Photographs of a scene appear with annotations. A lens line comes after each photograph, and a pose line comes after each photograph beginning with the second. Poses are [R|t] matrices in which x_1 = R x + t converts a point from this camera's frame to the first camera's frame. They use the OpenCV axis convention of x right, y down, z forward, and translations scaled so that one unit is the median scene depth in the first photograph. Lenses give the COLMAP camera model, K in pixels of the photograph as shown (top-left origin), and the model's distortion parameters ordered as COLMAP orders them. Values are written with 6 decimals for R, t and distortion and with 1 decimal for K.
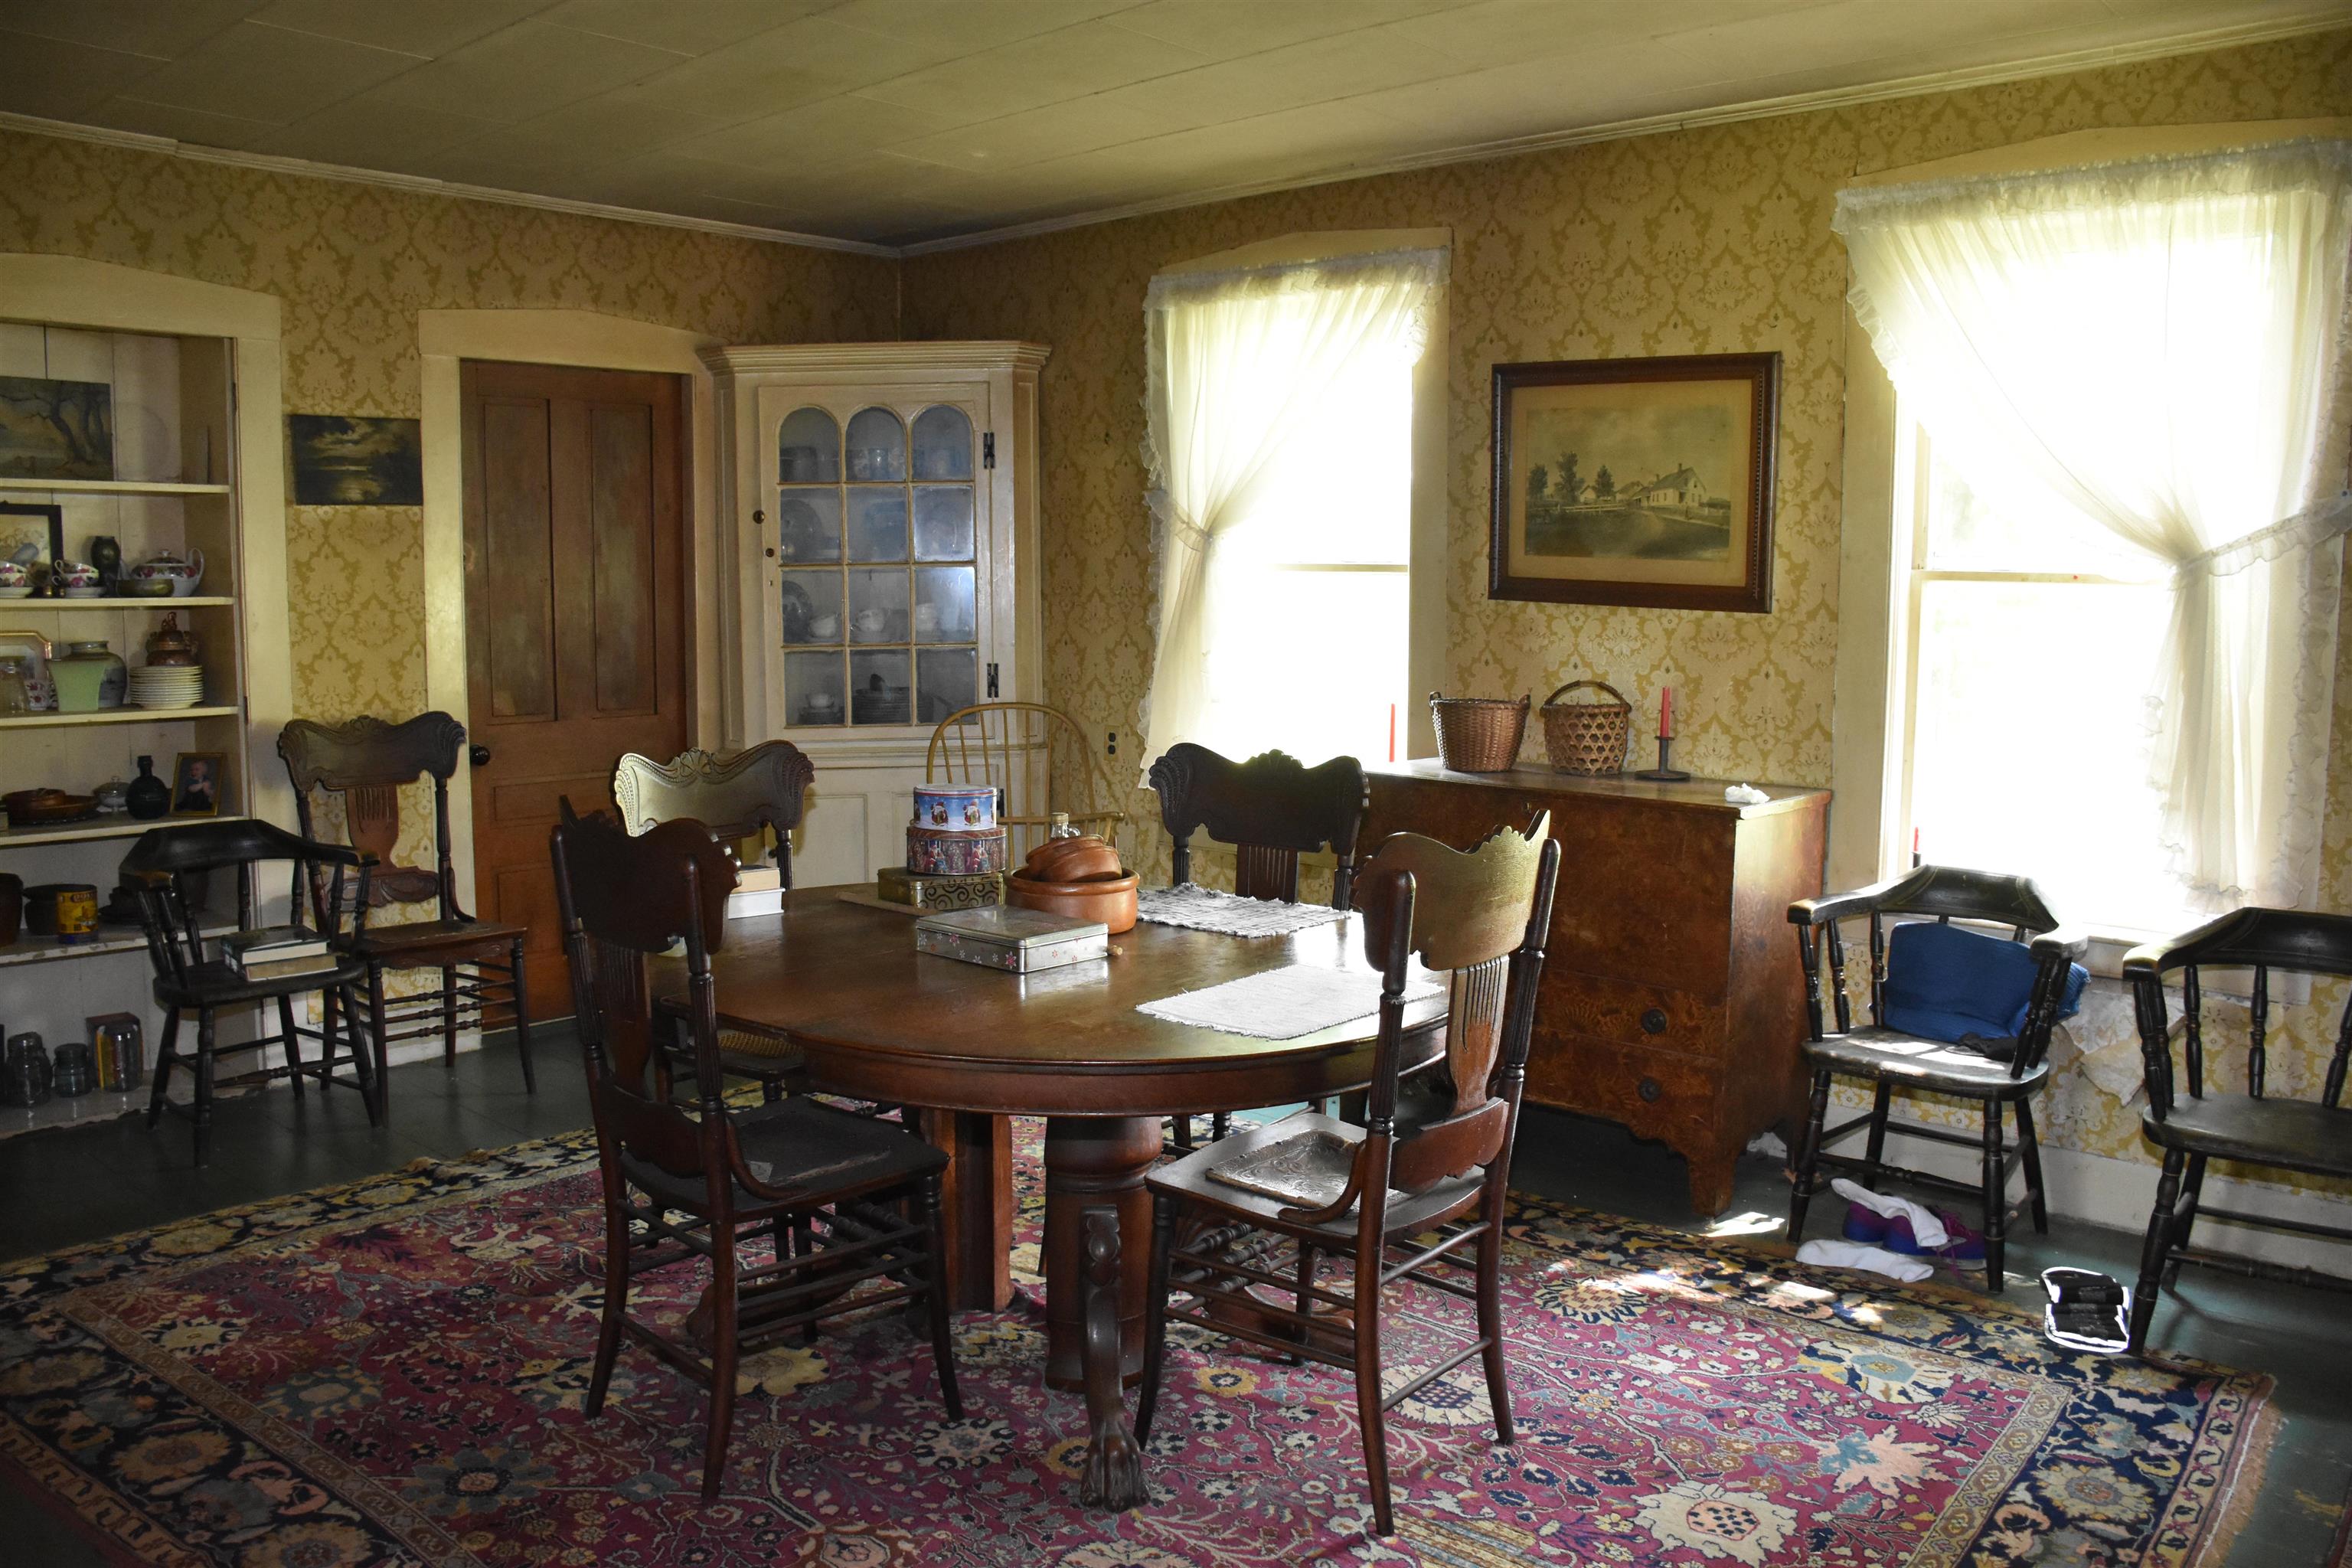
lens RADIAL K [[1819.0, 0, 1177.4], [0, 1819.0, 779.8], [0, 0, 1]] dist [-0.151199, 0.104983]
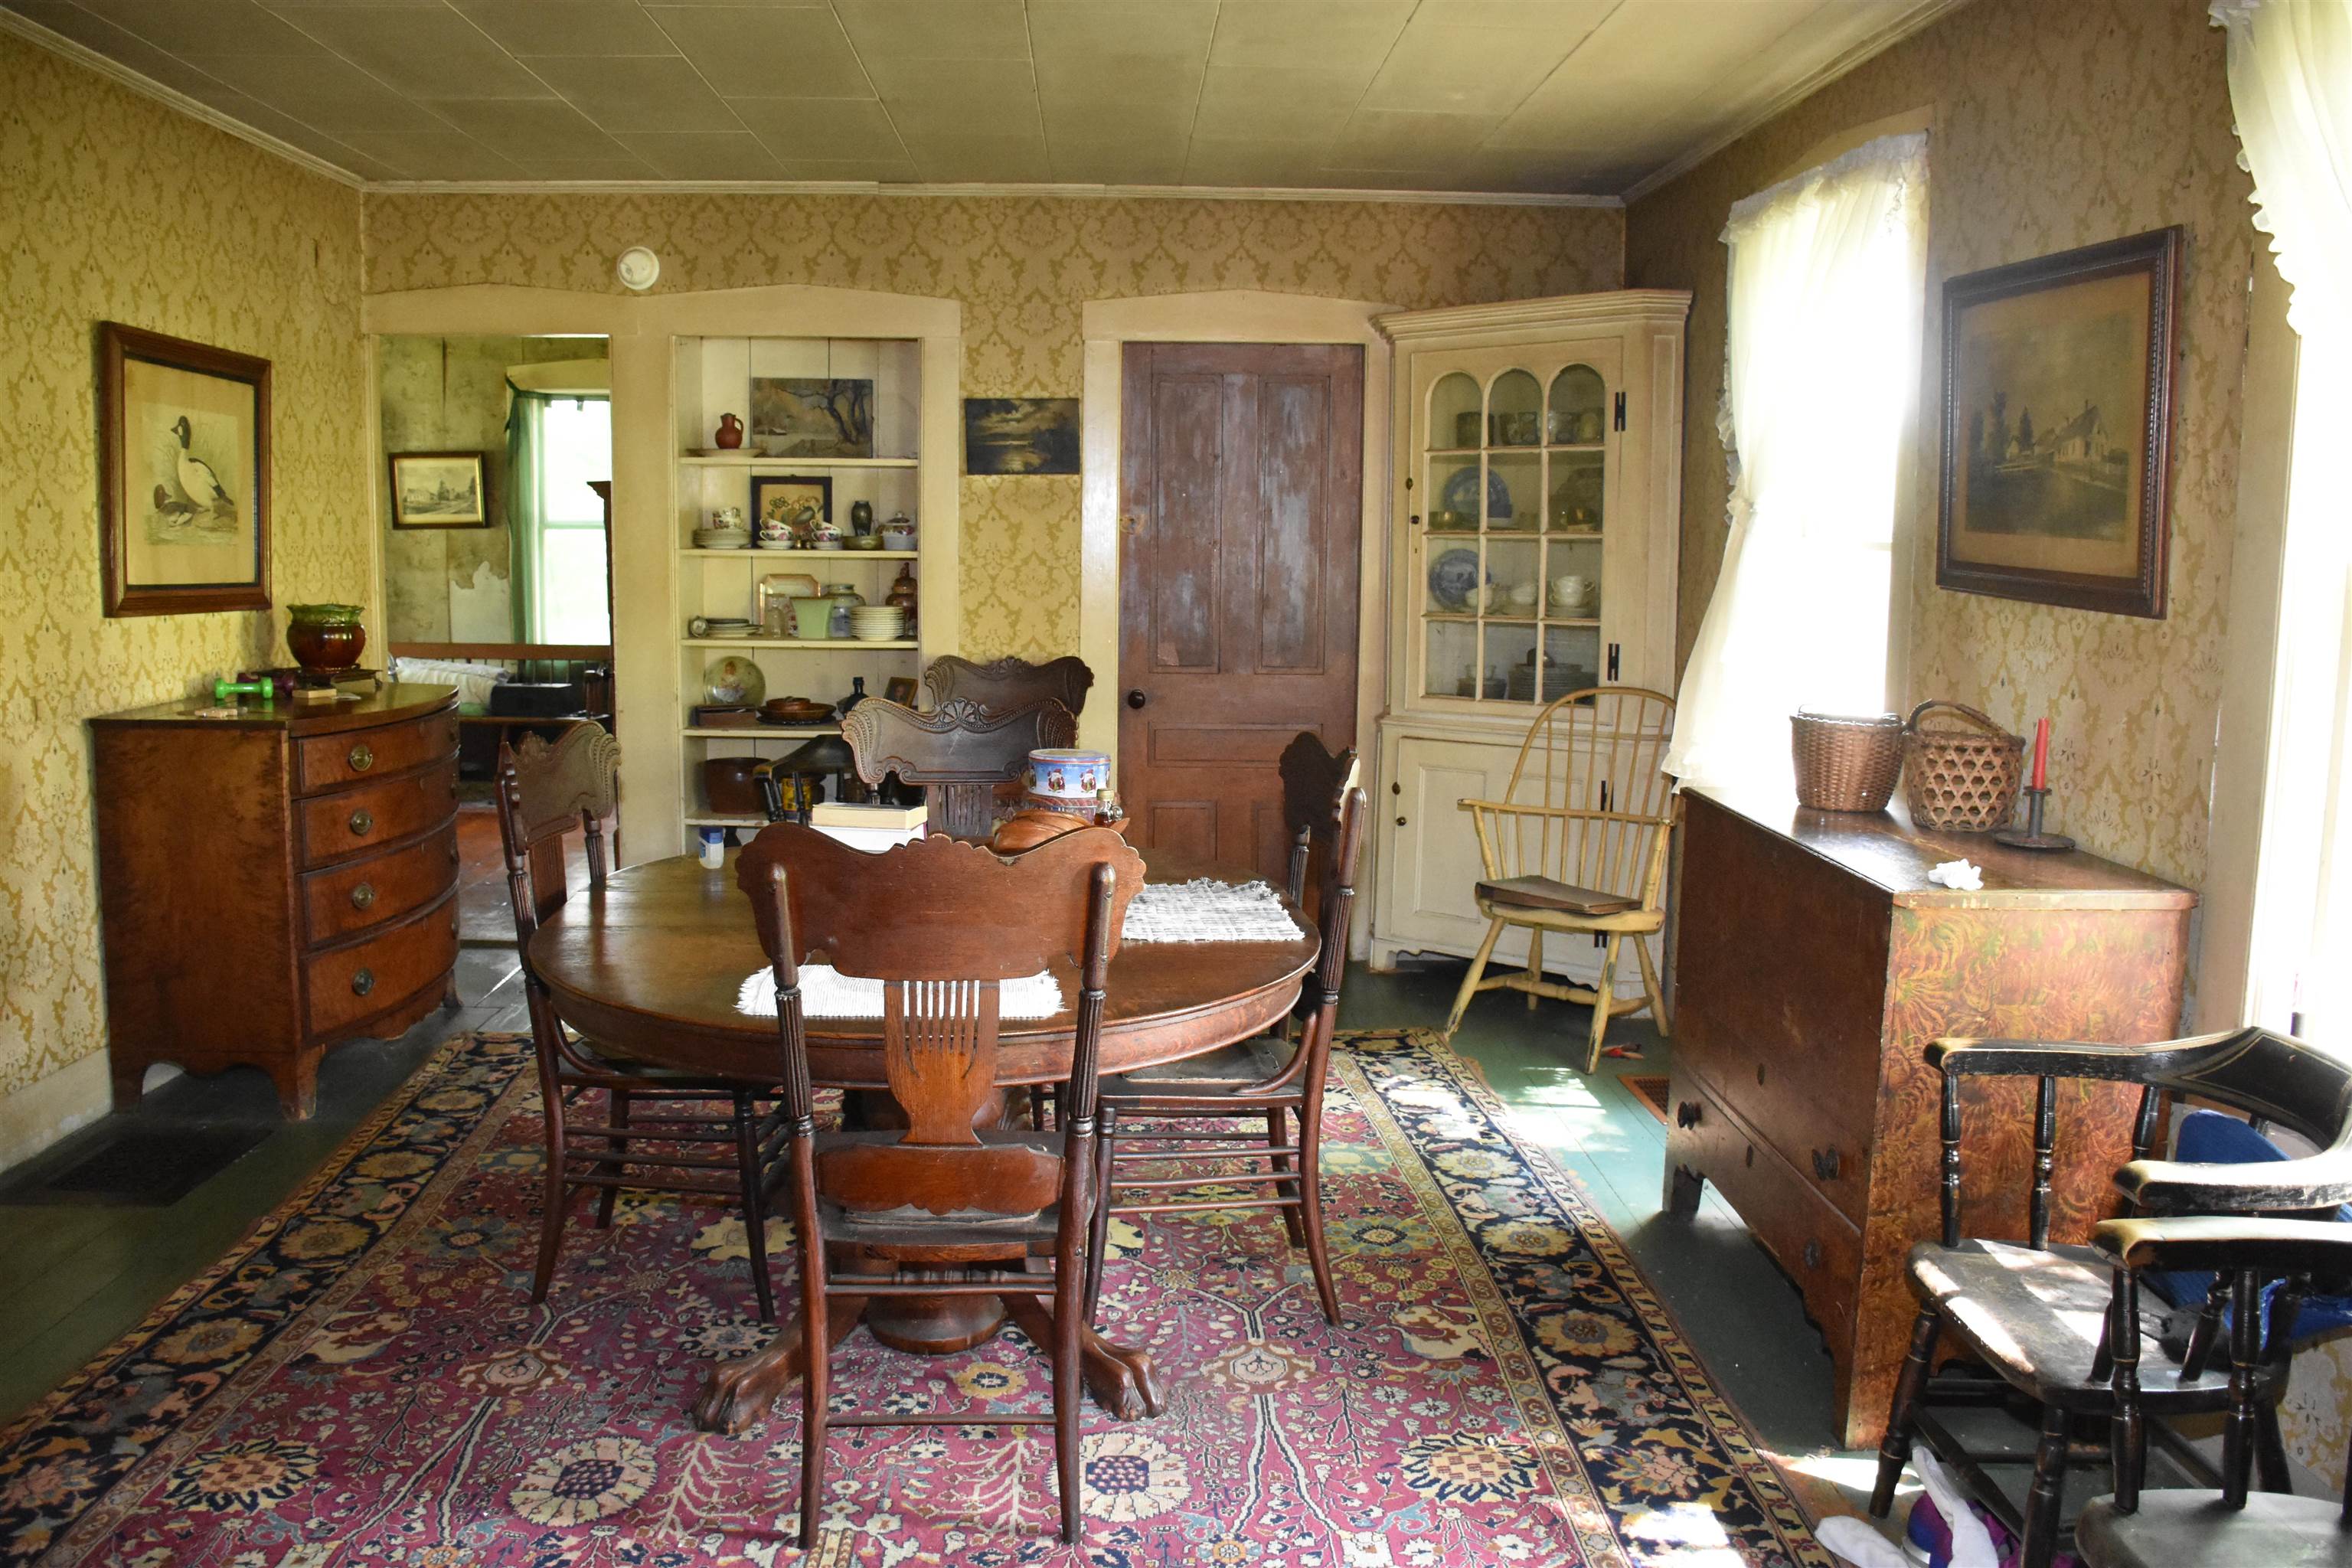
lens RADIAL K [[1819.0, 0, 1177.4], [0, 1819.0, 779.8], [0, 0, 1]] dist [-0.151199, 0.104983]
pose [[0.699364, 0.102446, -0.707386, 0.502301], [-0.089278, 0.994445, 0.055753, -0.033998], [0.709168, 0.024162, 0.704625, 0.256682]]
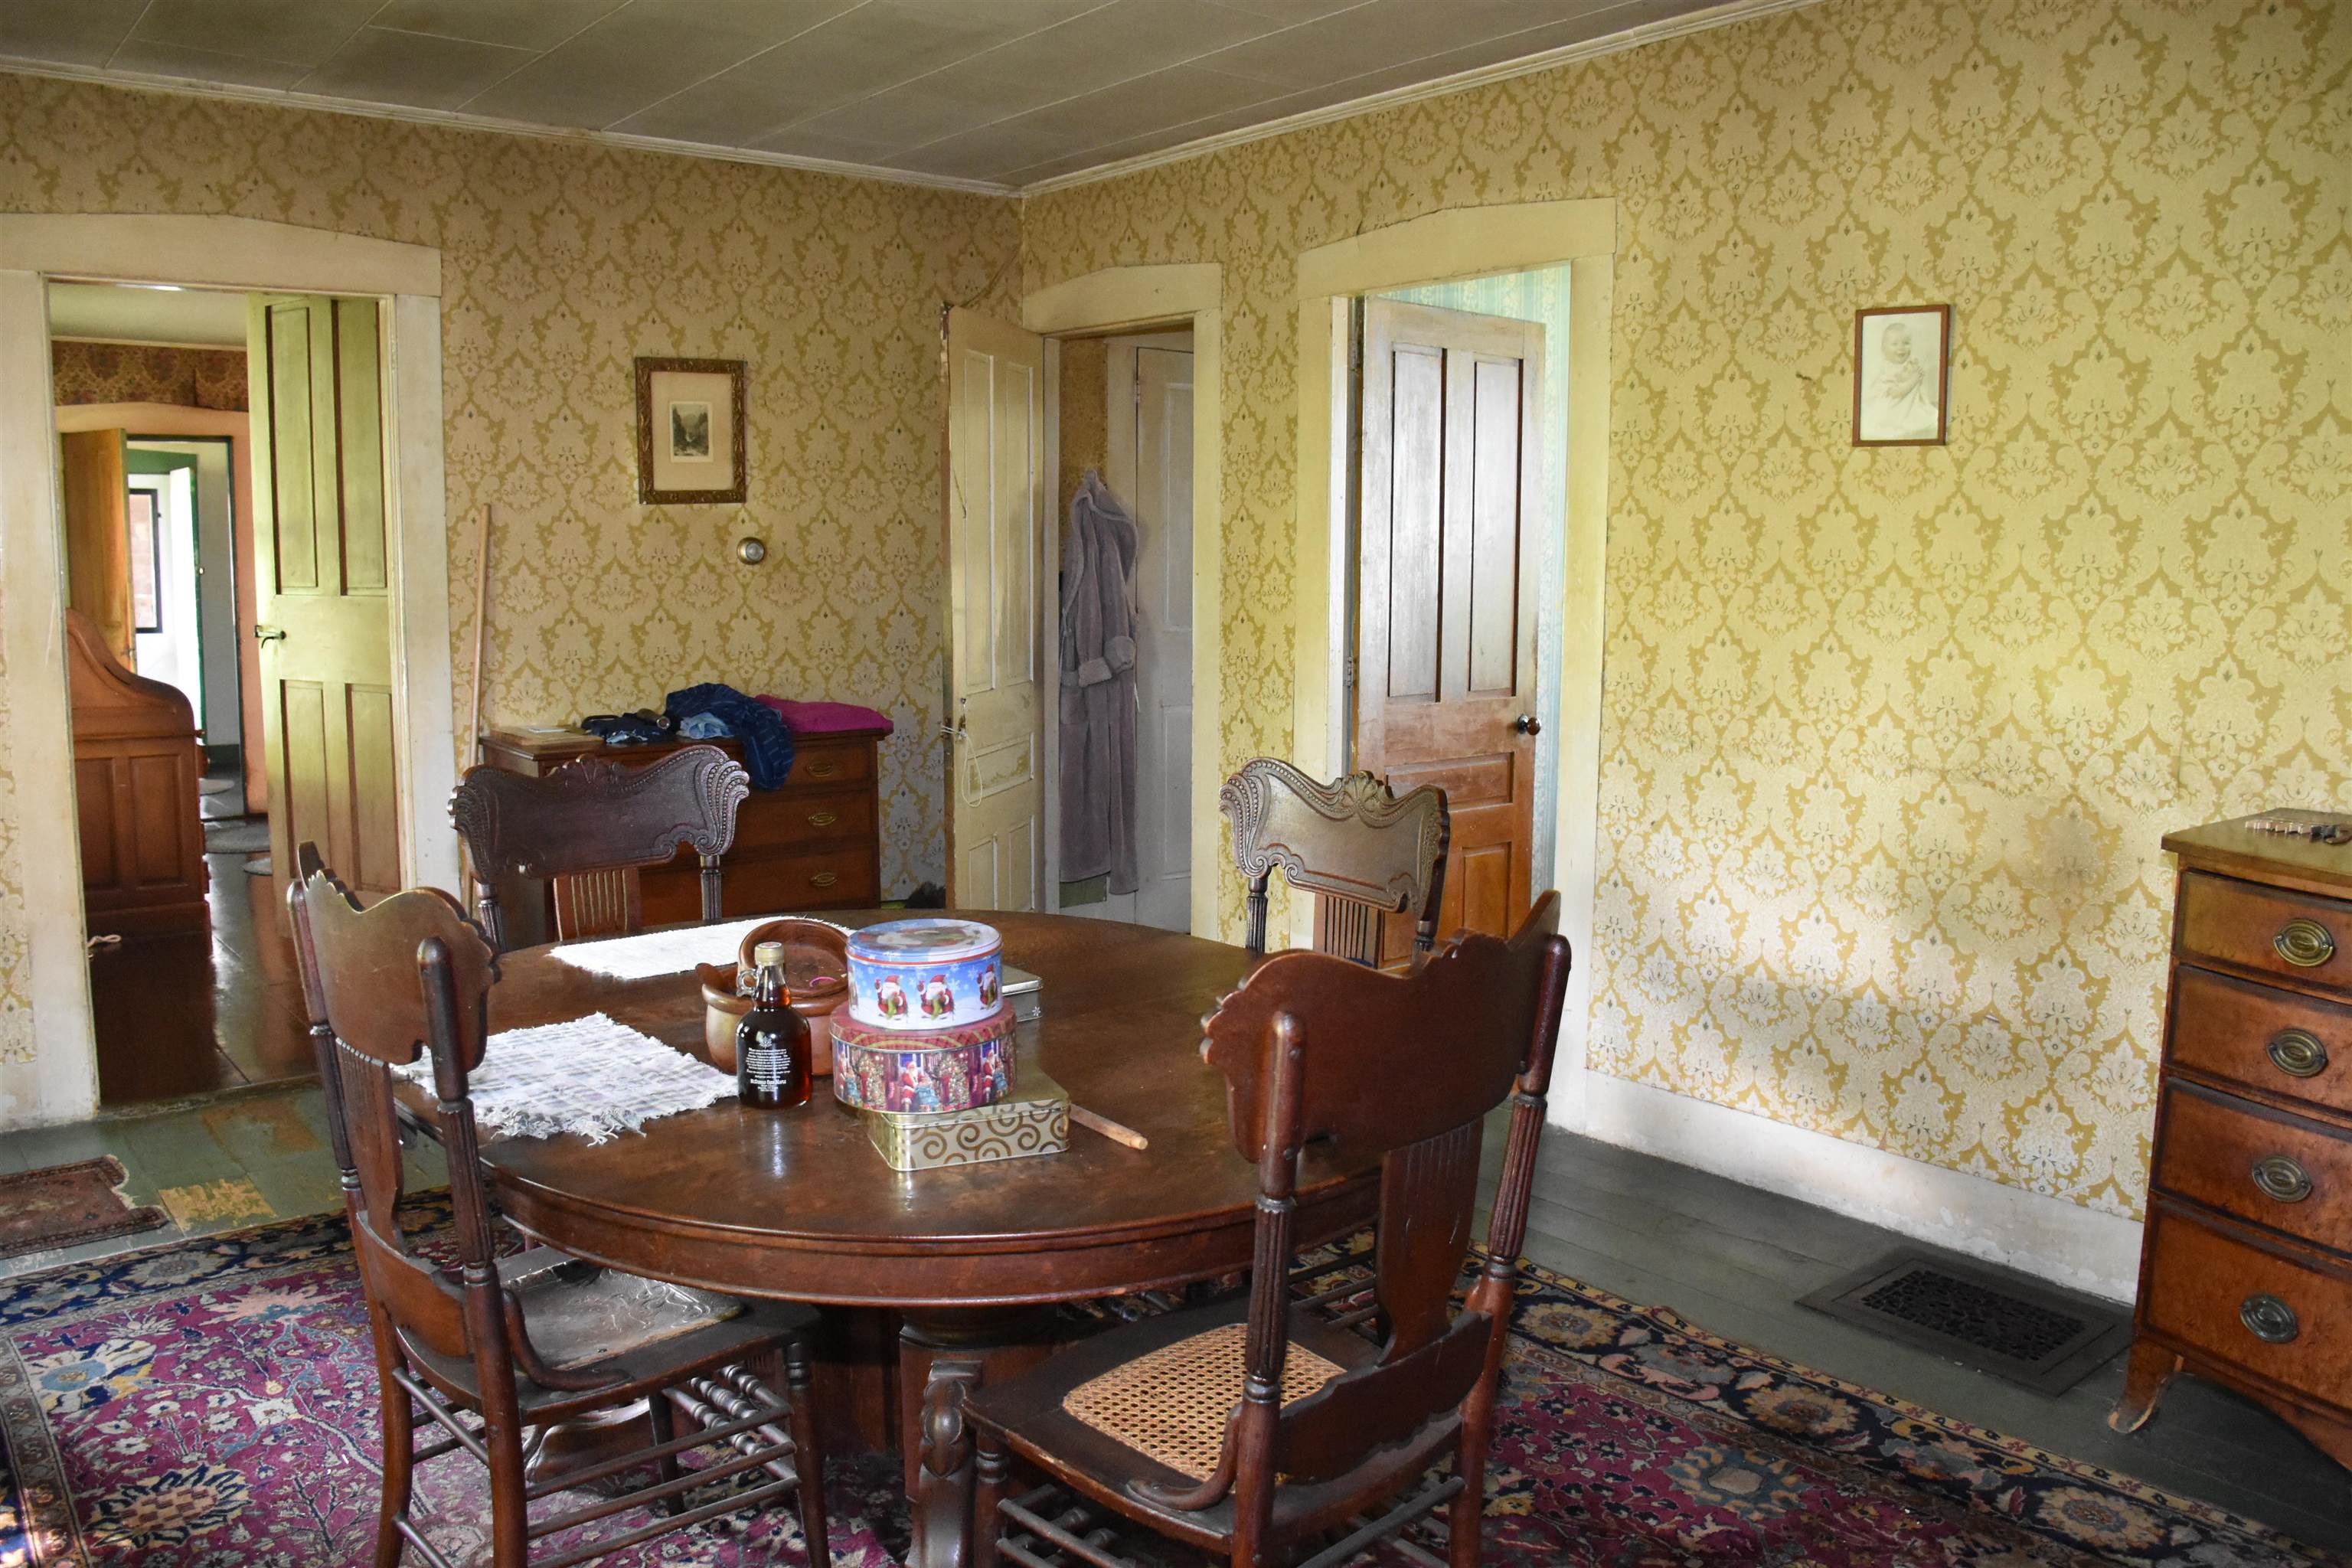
lens RADIAL K [[1819.0, 0, 1177.4], [0, 1819.0, 779.8], [0, 0, 1]] dist [-0.151199, 0.104983]
pose [[-0.987661, -0.028682, 0.153956, -0.217772], [0.008620, 0.971637, 0.236318, -0.131356], [-0.156367, 0.234730, -0.959402, 1.169803]]
